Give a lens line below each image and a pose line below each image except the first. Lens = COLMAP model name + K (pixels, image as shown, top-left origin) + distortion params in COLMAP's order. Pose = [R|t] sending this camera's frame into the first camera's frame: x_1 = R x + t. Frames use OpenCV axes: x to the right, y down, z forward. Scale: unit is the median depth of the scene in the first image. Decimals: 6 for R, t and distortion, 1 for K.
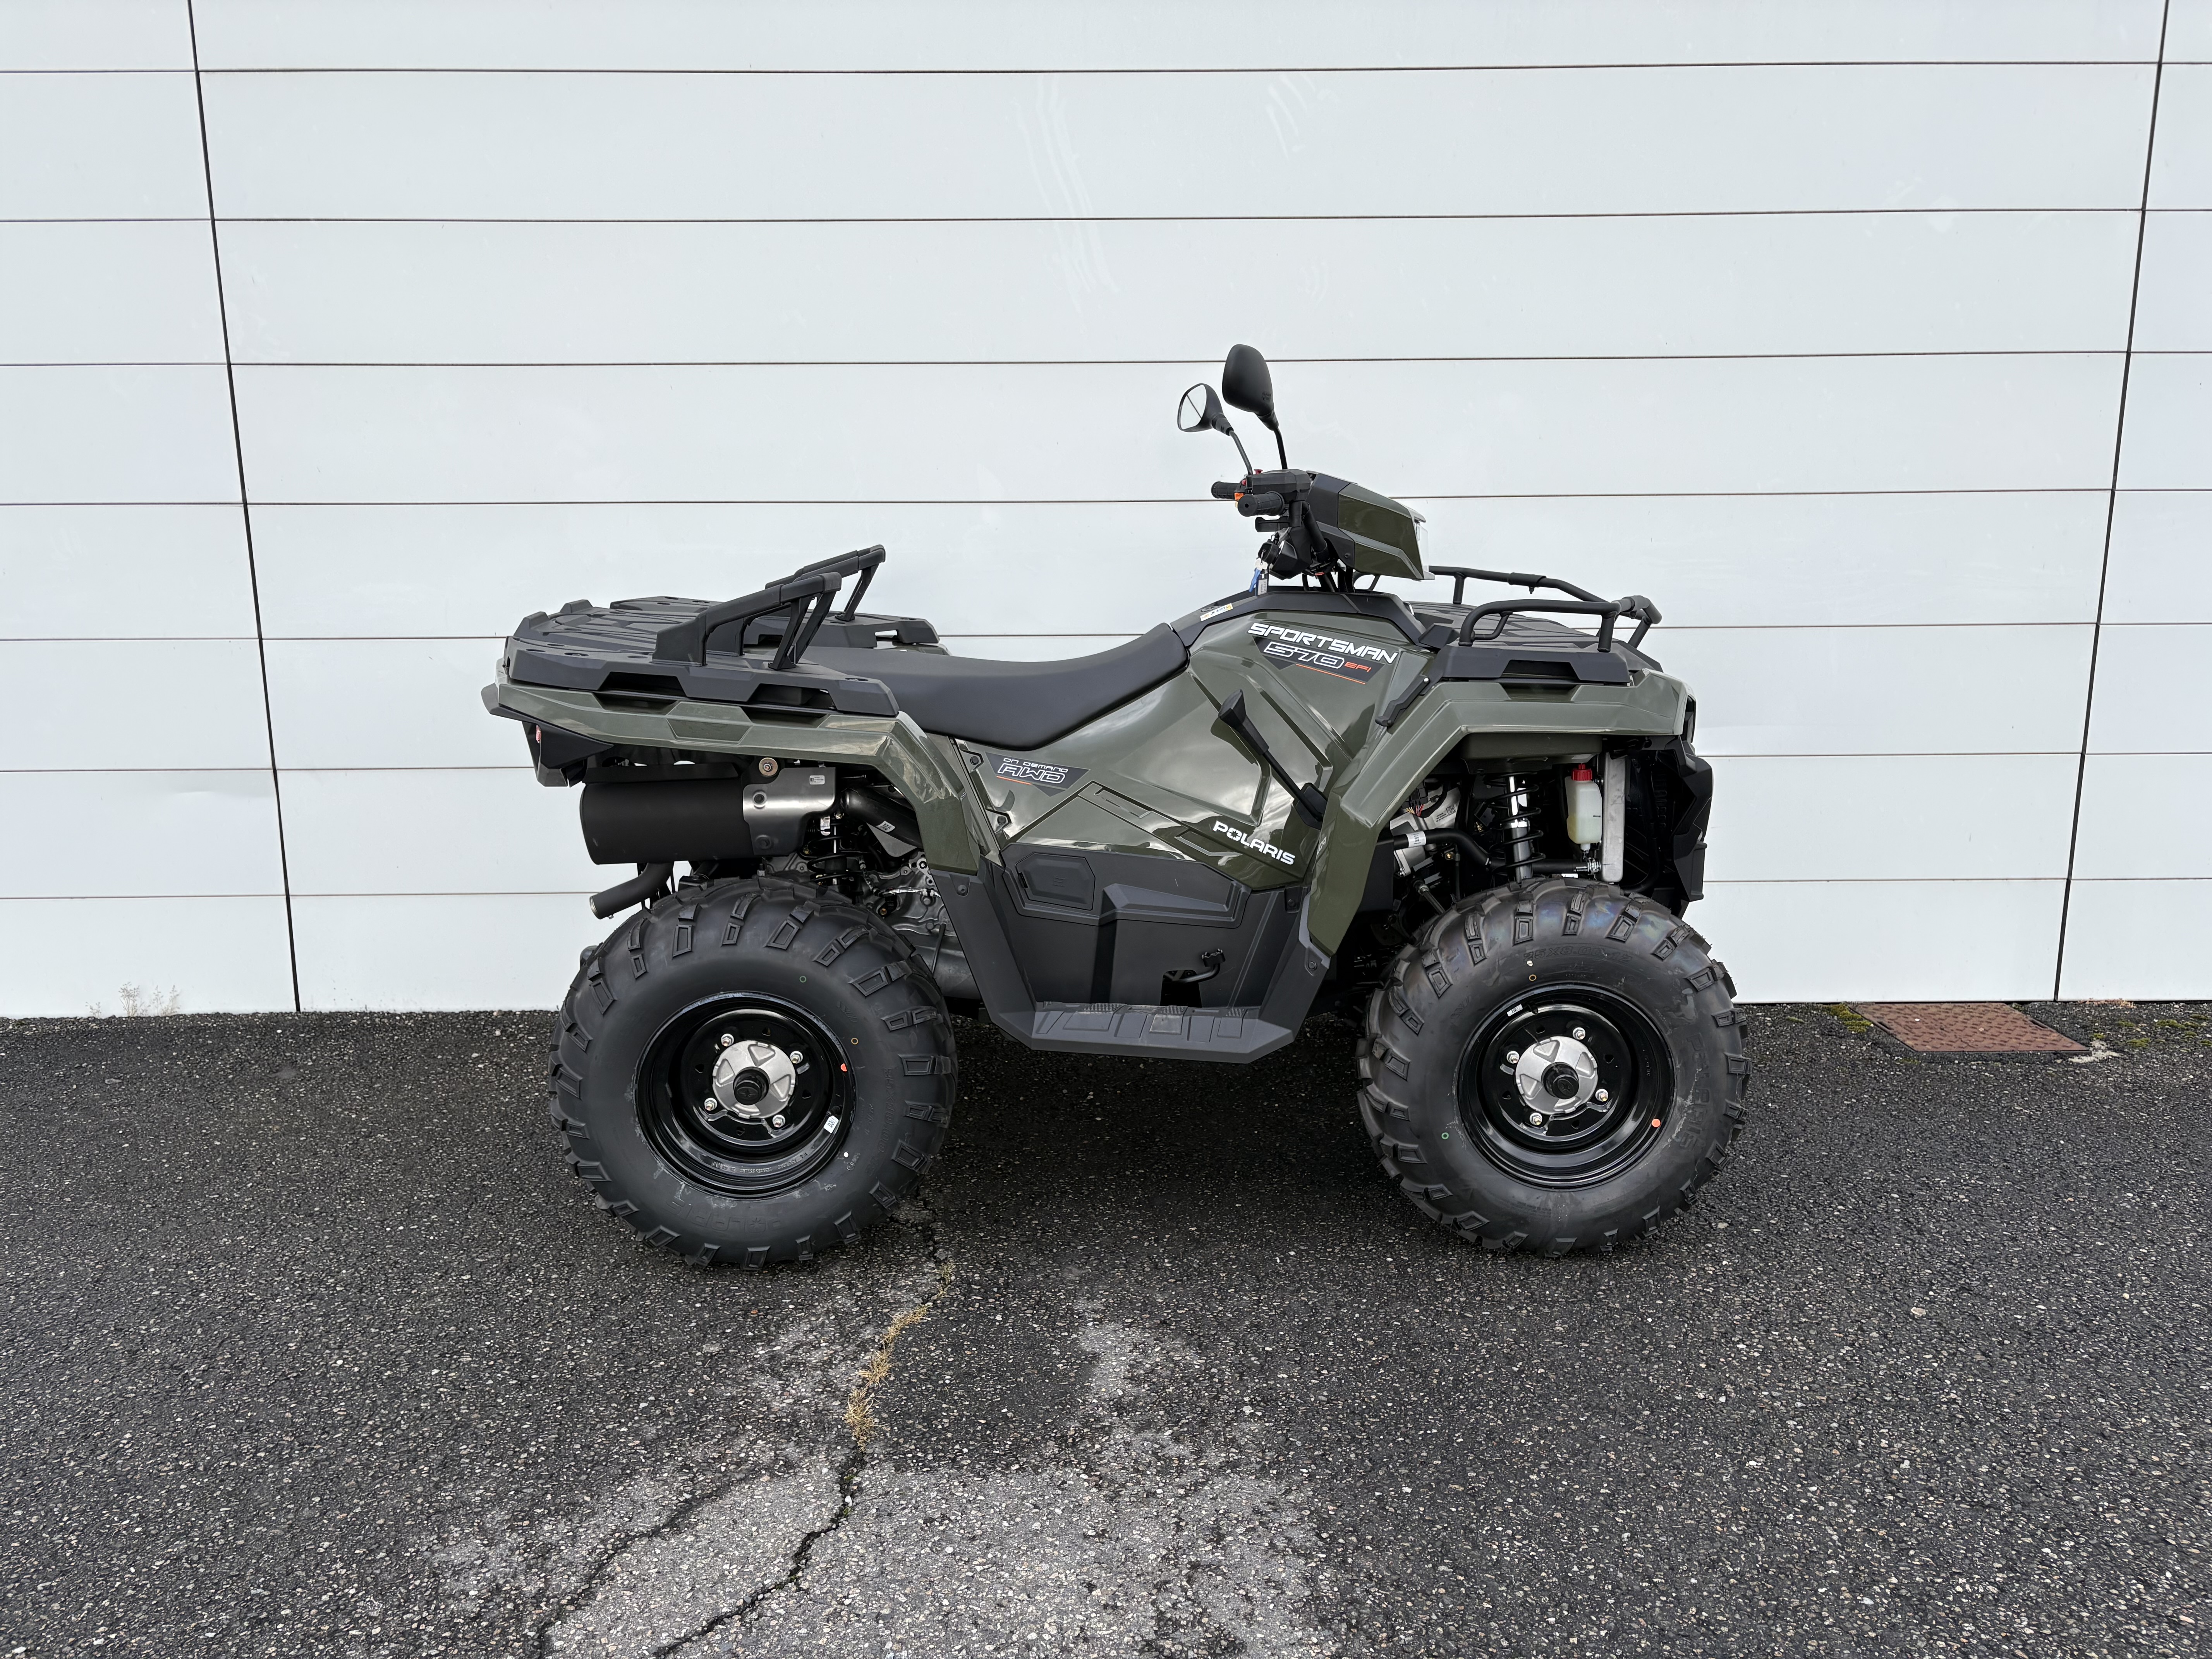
lens RADIAL K [[1635.8, 0, 1104.4], [0, 1635.8, 832.0], [0, 0, 1]] dist [0.060184, -0.053794]
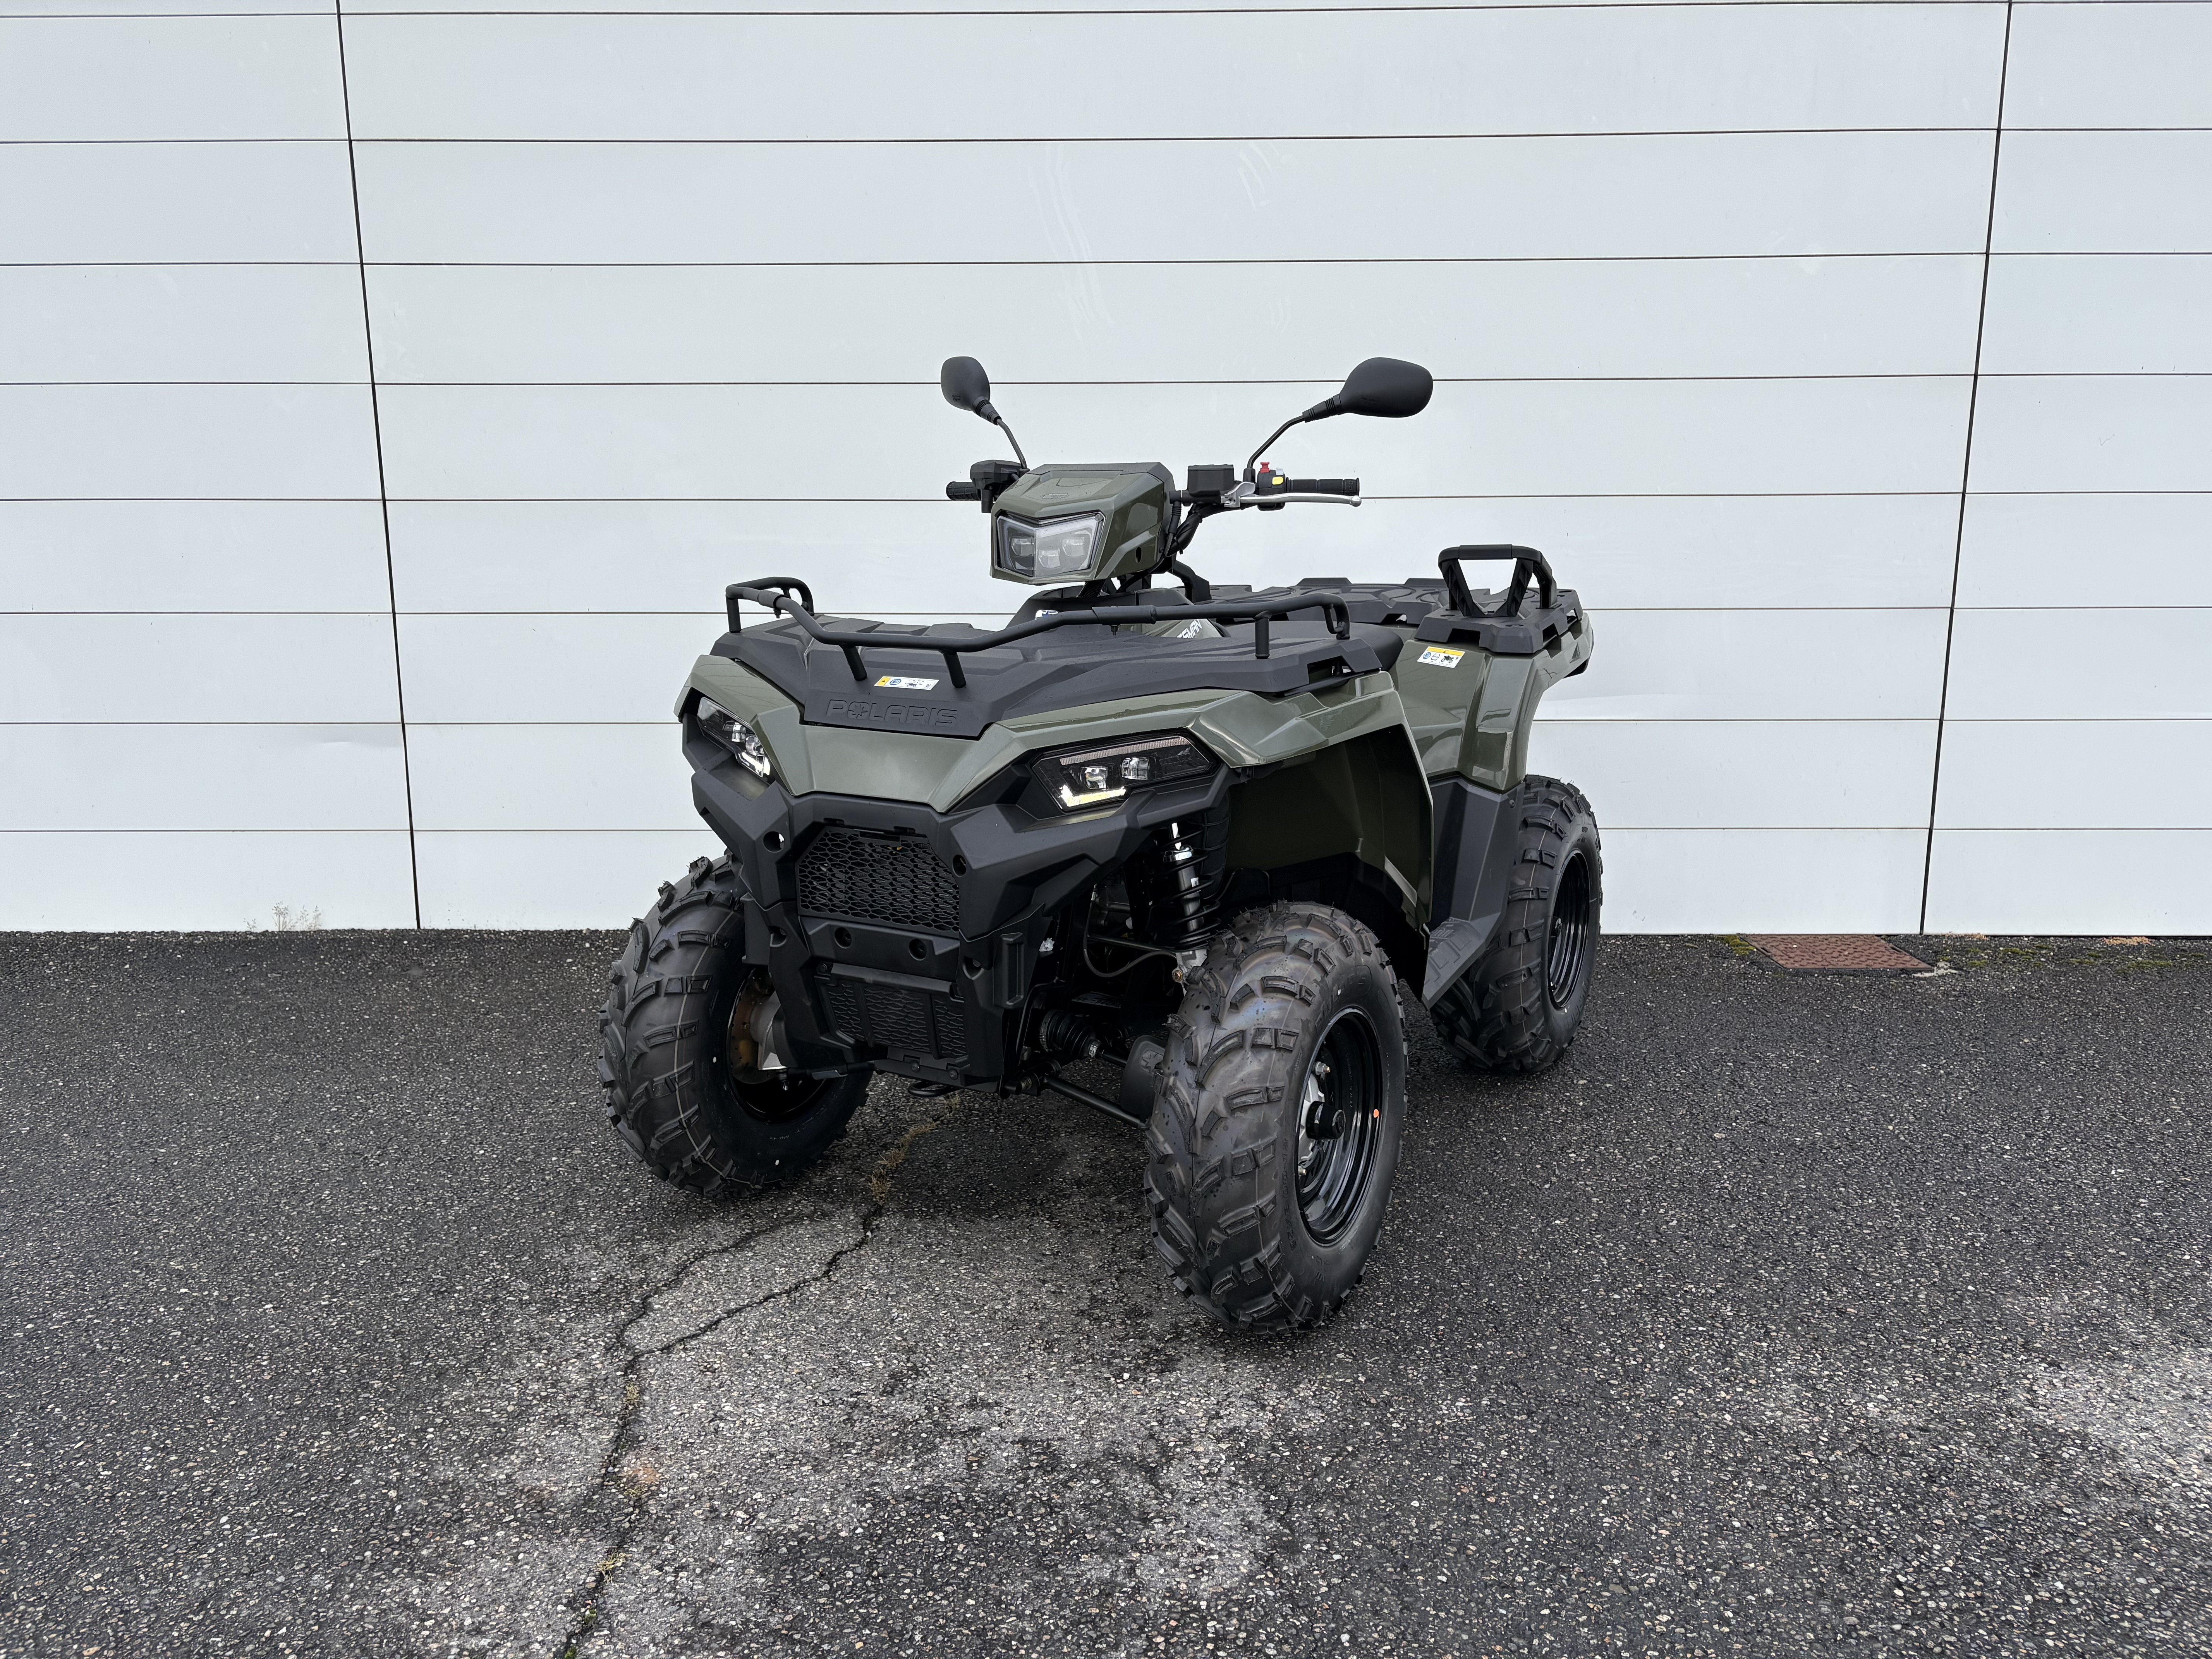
lens RADIAL K [[1635.8, 0, 1115.4], [0, 1635.8, 835.8], [0, 0, 1]] dist [0.060184, -0.053794]
pose [[0.999698, 0.007620, -0.023378, 0.061037], [-0.007850, 0.999922, -0.009748, 0.079508], [0.023301, 0.009928, 0.999679, -0.273974]]
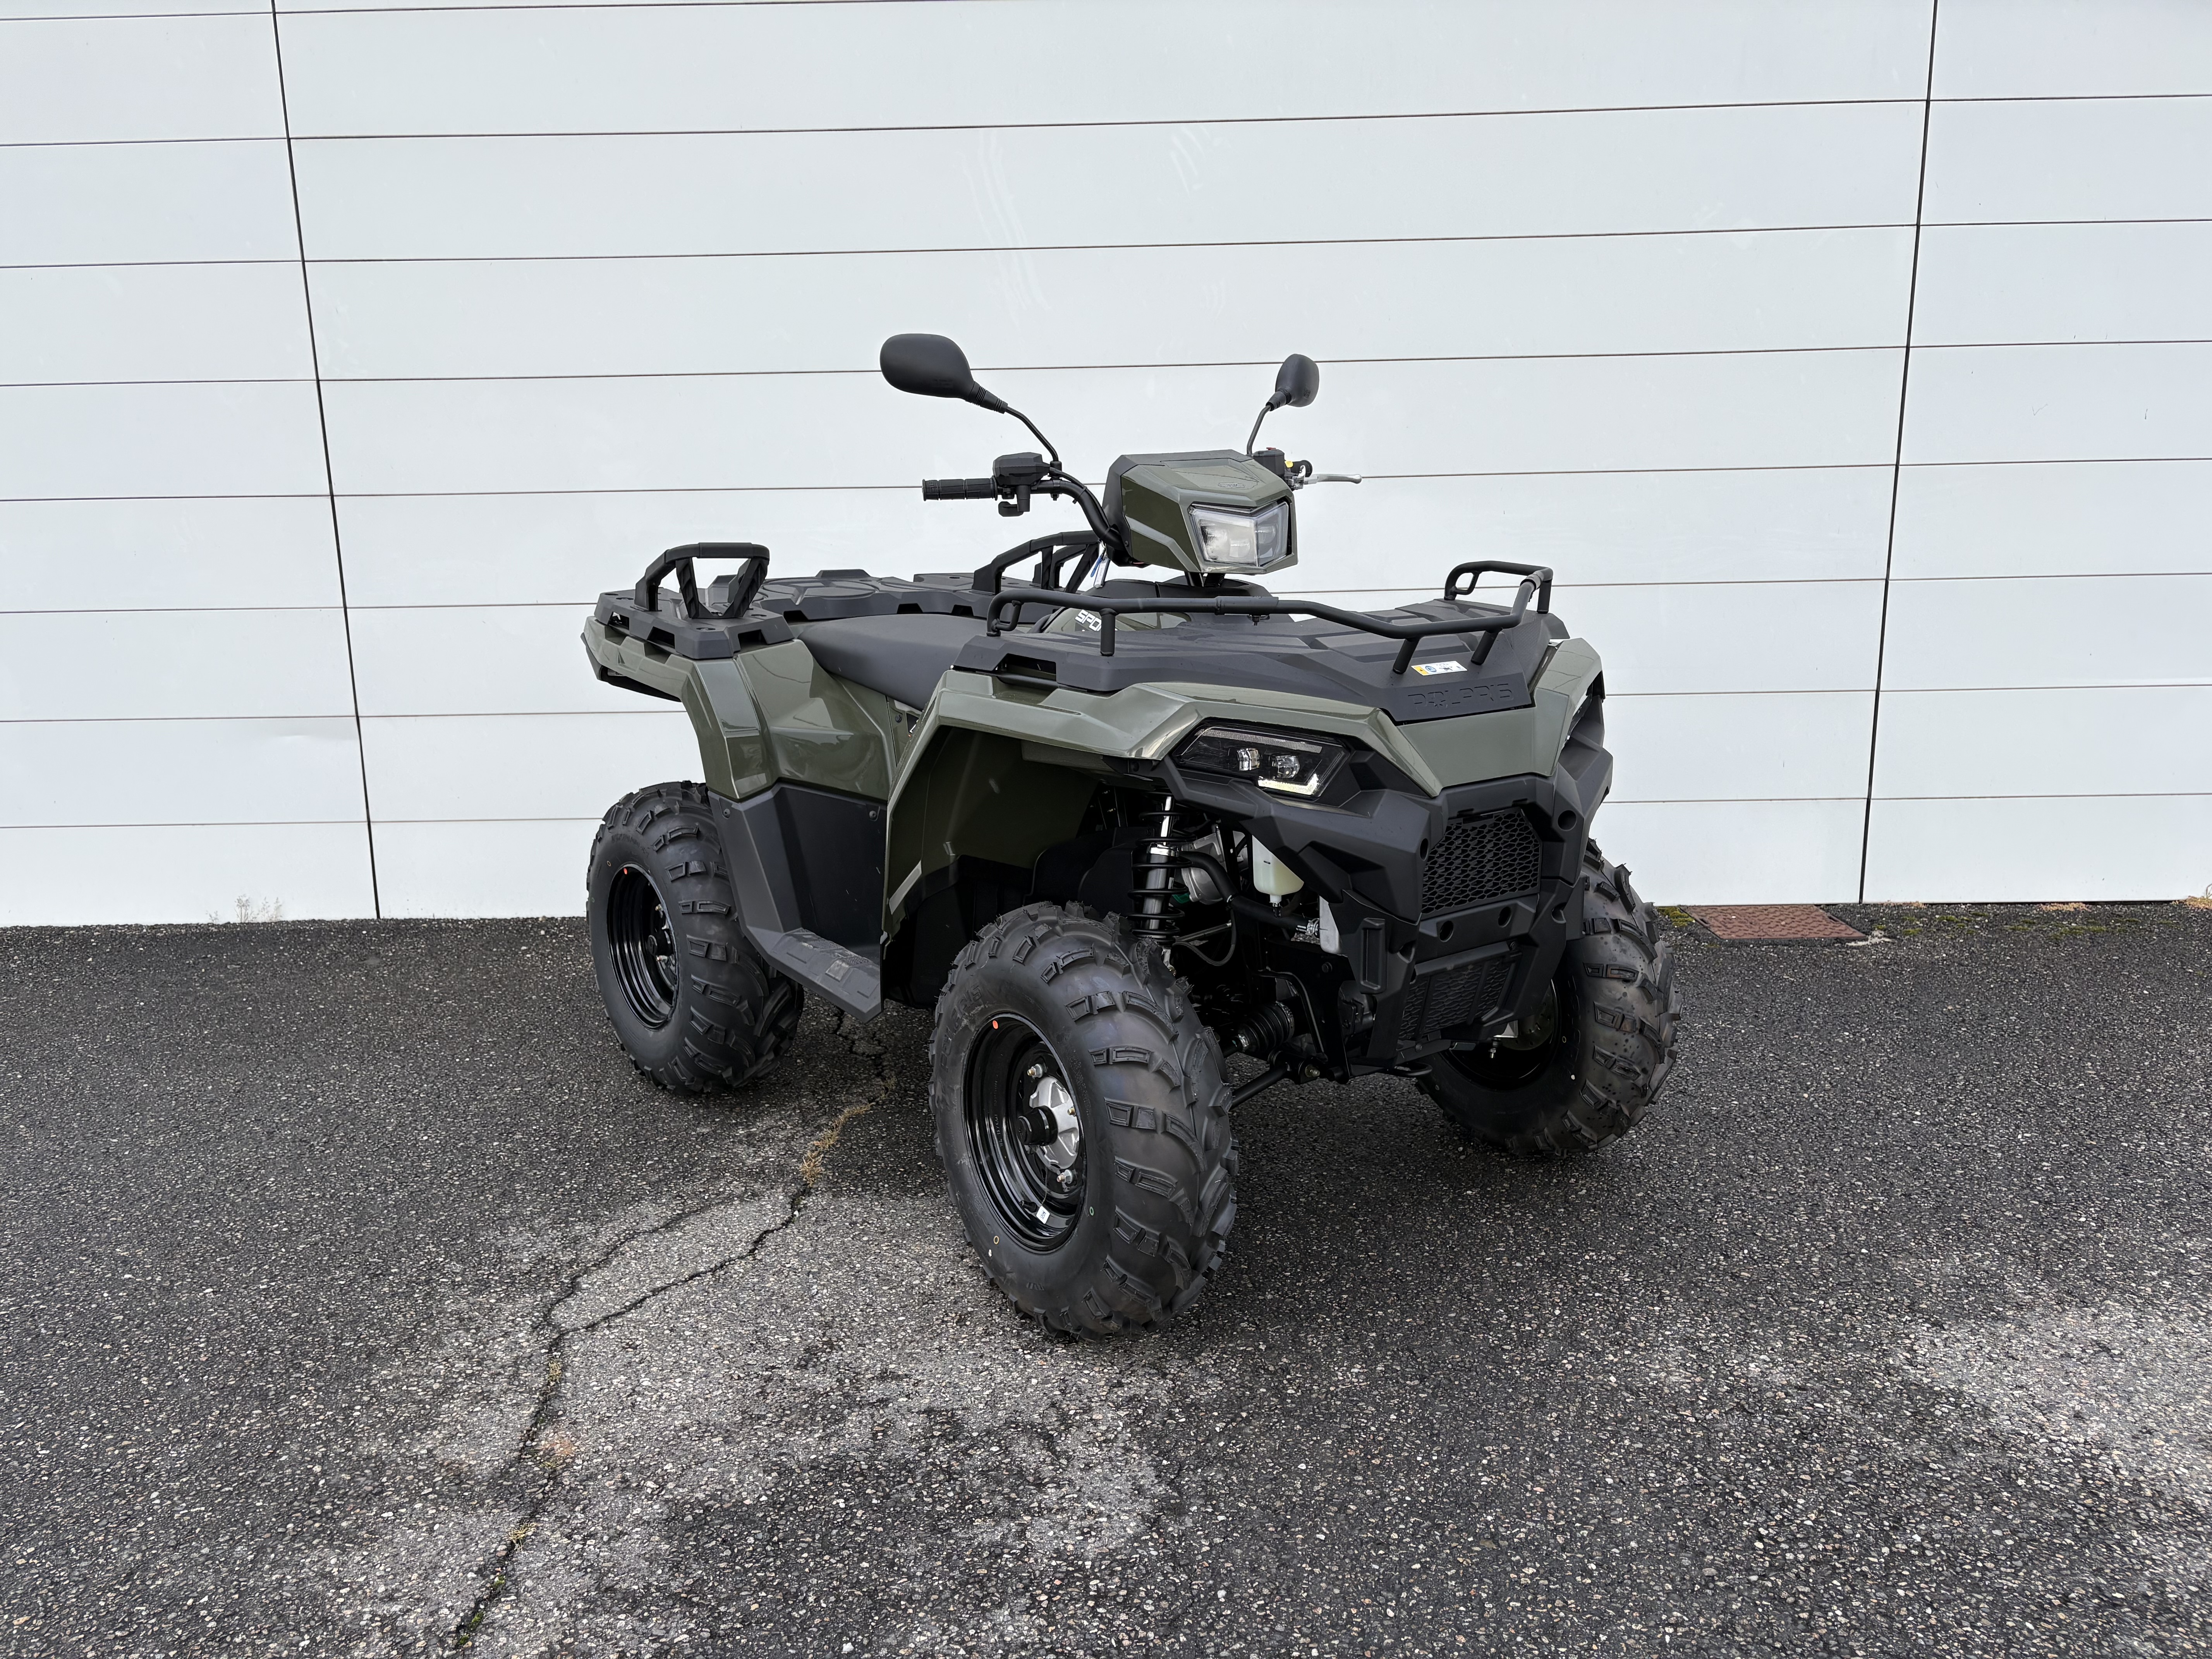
lens RADIAL K [[1635.8, 0, 1098.1], [0, 1635.8, 841.3], [0, 0, 1]] dist [0.060184, -0.053794]
pose [[0.999527, -0.006088, -0.030139, 0.115998], [0.006352, 0.999942, 0.008679, 0.072533], [0.030085, -0.008867, 0.999508, -0.295844]]
